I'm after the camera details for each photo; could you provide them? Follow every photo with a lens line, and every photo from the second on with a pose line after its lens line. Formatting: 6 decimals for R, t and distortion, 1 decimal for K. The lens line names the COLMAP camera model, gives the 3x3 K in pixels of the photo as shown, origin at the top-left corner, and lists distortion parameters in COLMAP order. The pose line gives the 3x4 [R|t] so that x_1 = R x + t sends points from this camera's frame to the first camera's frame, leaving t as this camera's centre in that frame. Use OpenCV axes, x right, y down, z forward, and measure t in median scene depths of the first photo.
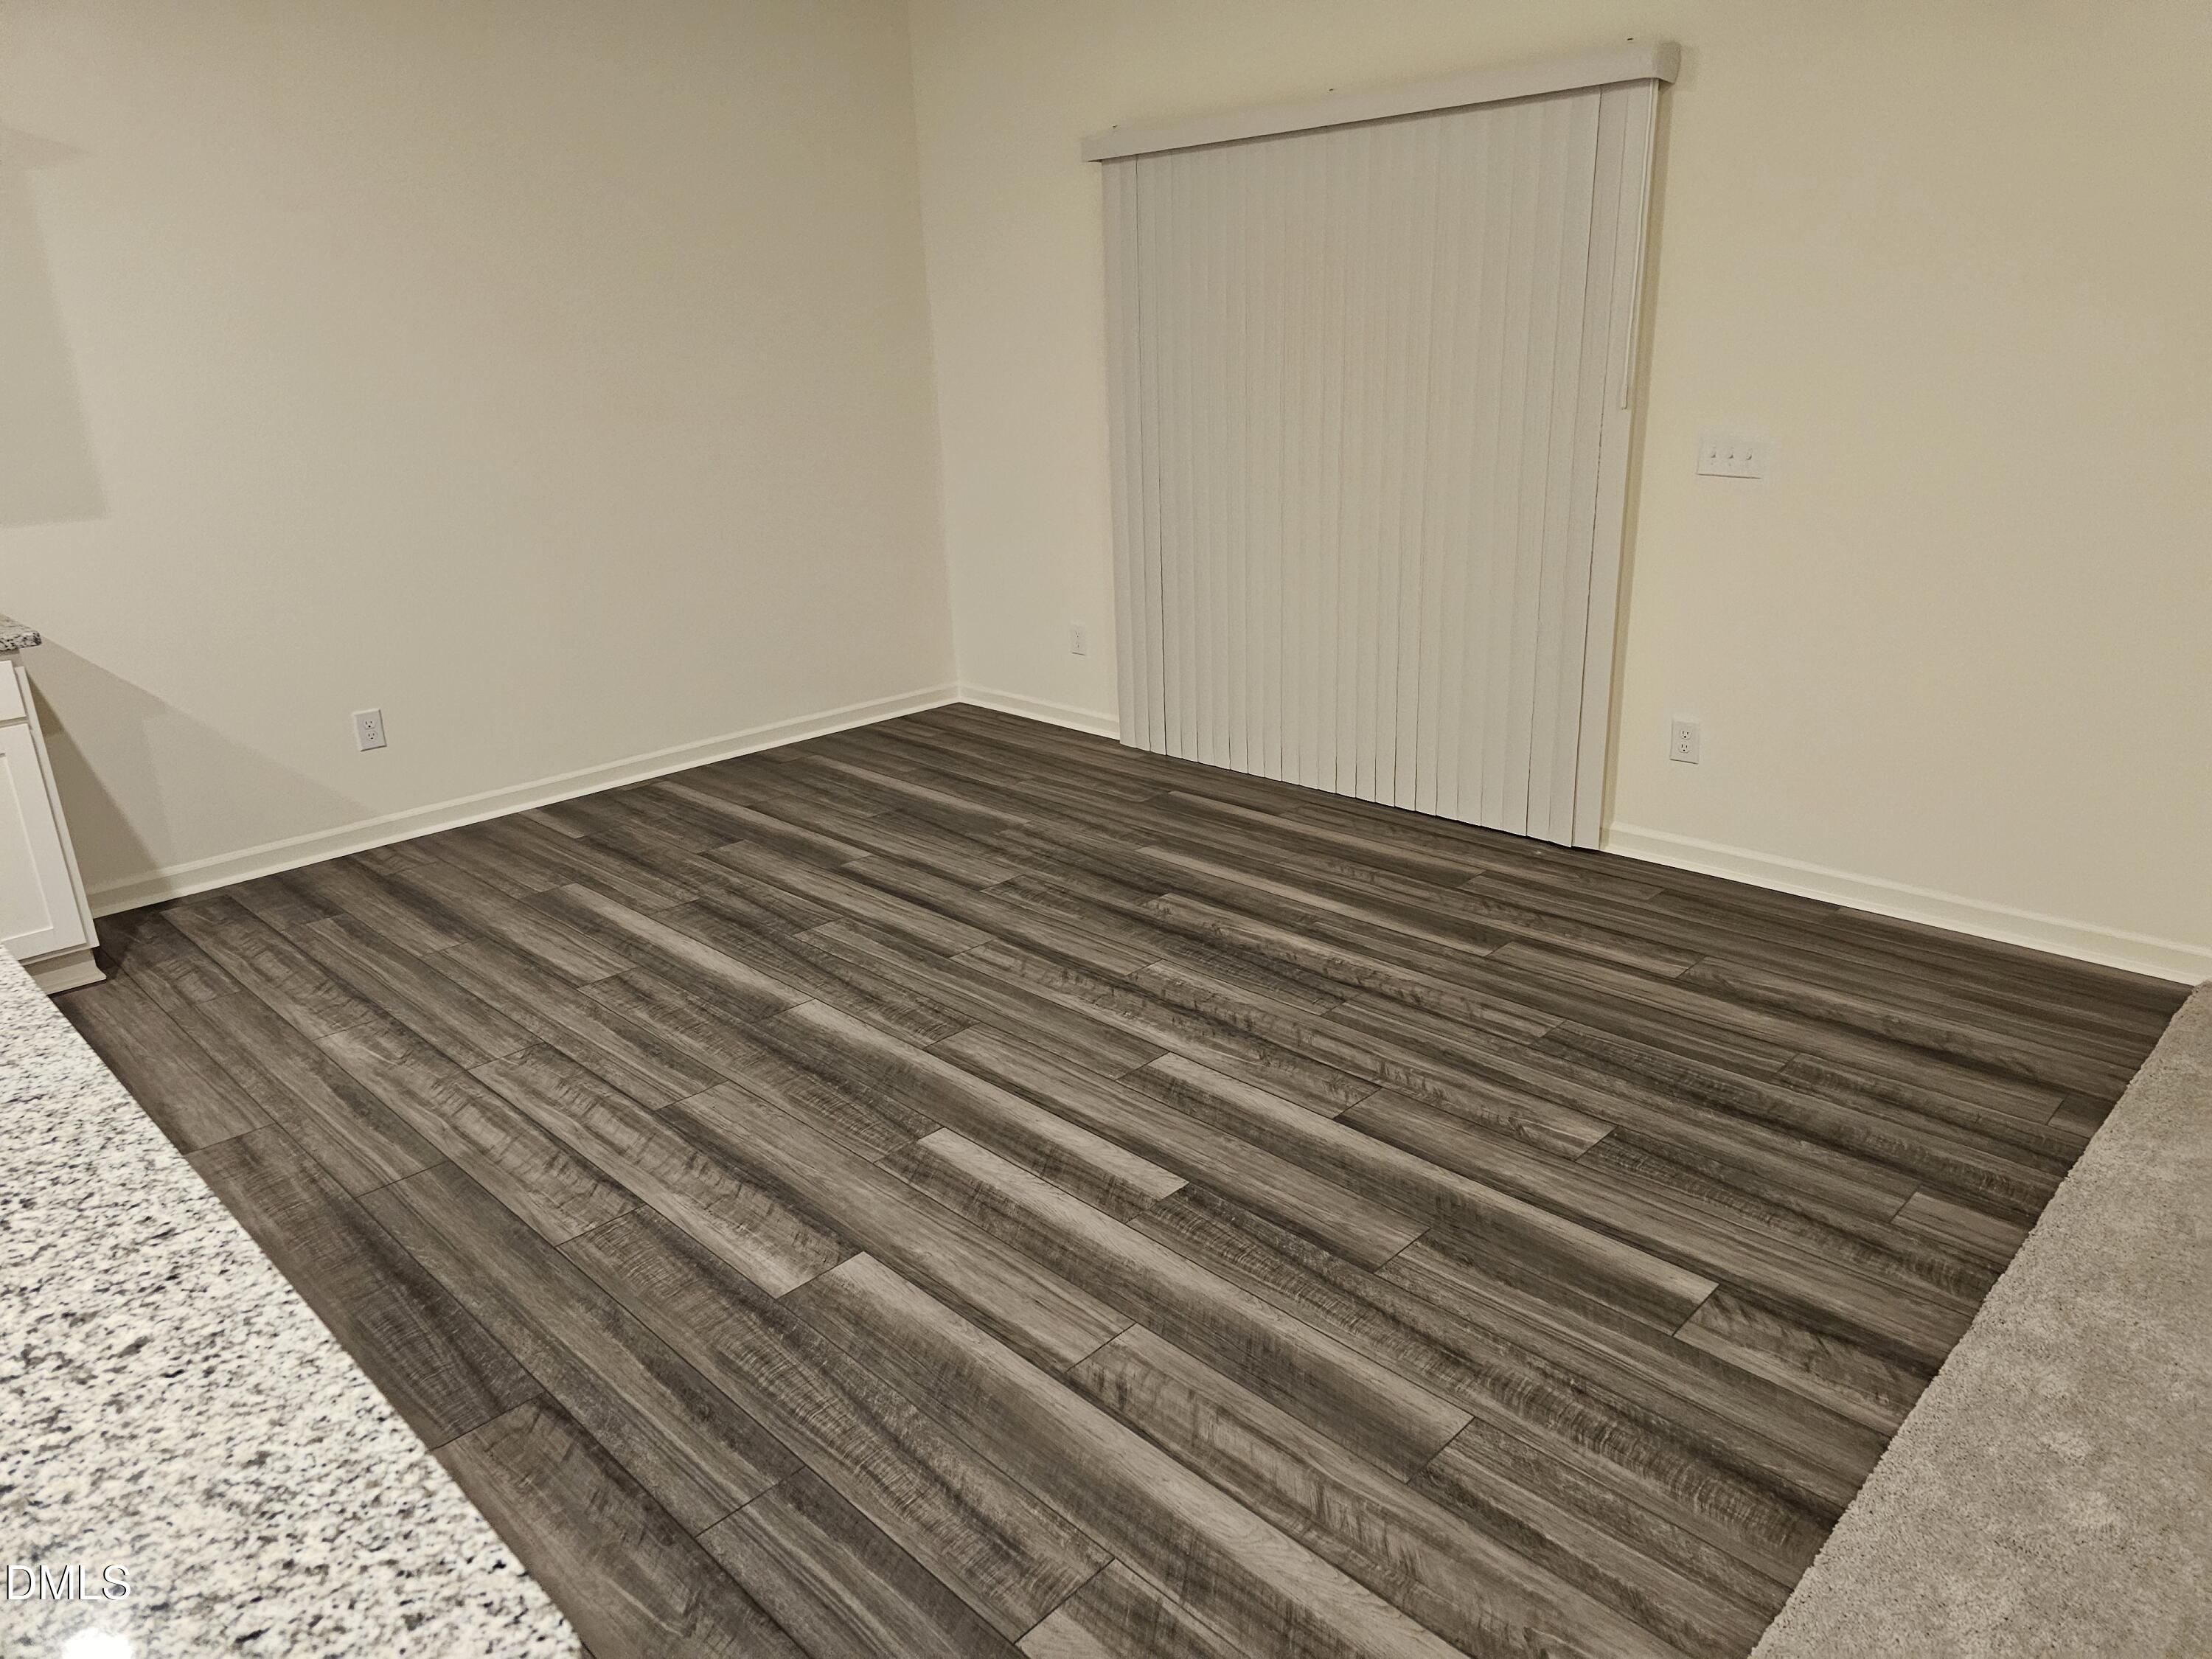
lens RADIAL K [[1486.8, 0, 1101.8], [0, 1486.8, 822.8], [0, 0, 1]] dist [0.042109, -0.017979]
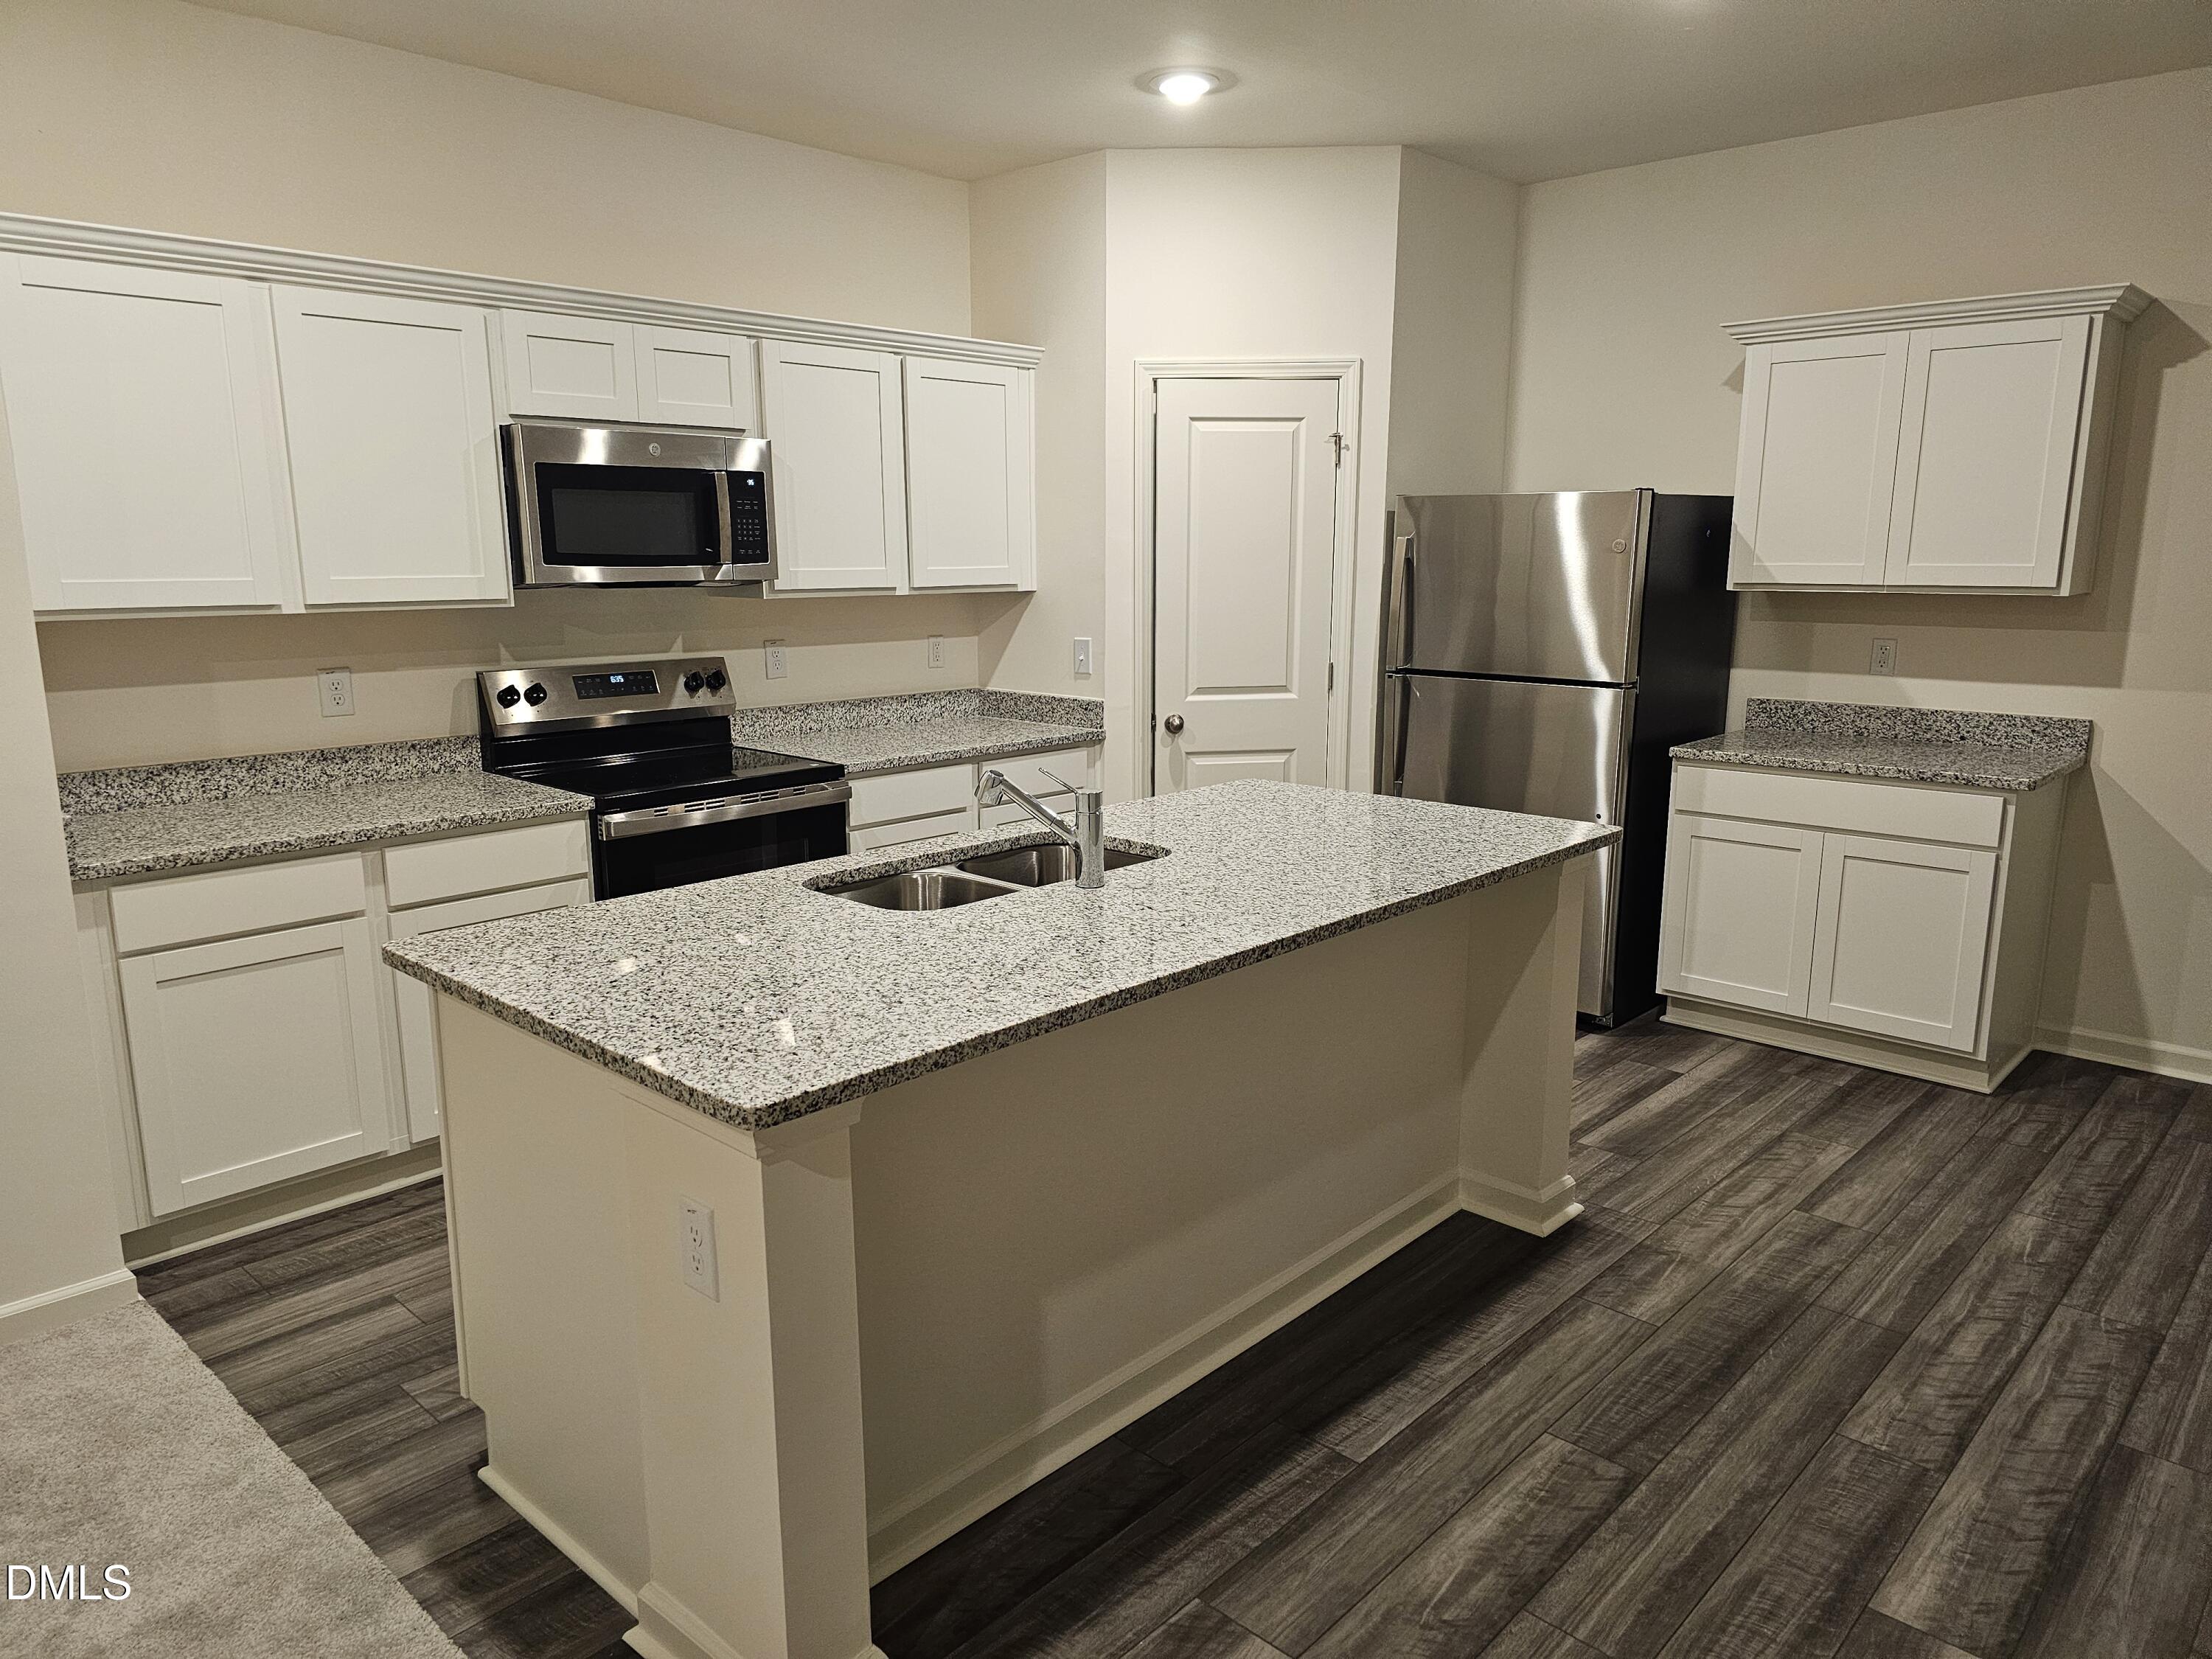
lens RADIAL K [[1486.8, 0, 1104.0], [0, 1486.8, 830.5], [0, 0, 1]] dist [0.042109, -0.017979]
pose [[0.027403, 0.226112, -0.973716, 0.478587], [-0.323065, 0.923811, 0.205431, -0.125829], [0.945980, 0.308944, 0.098365, 0.314502]]
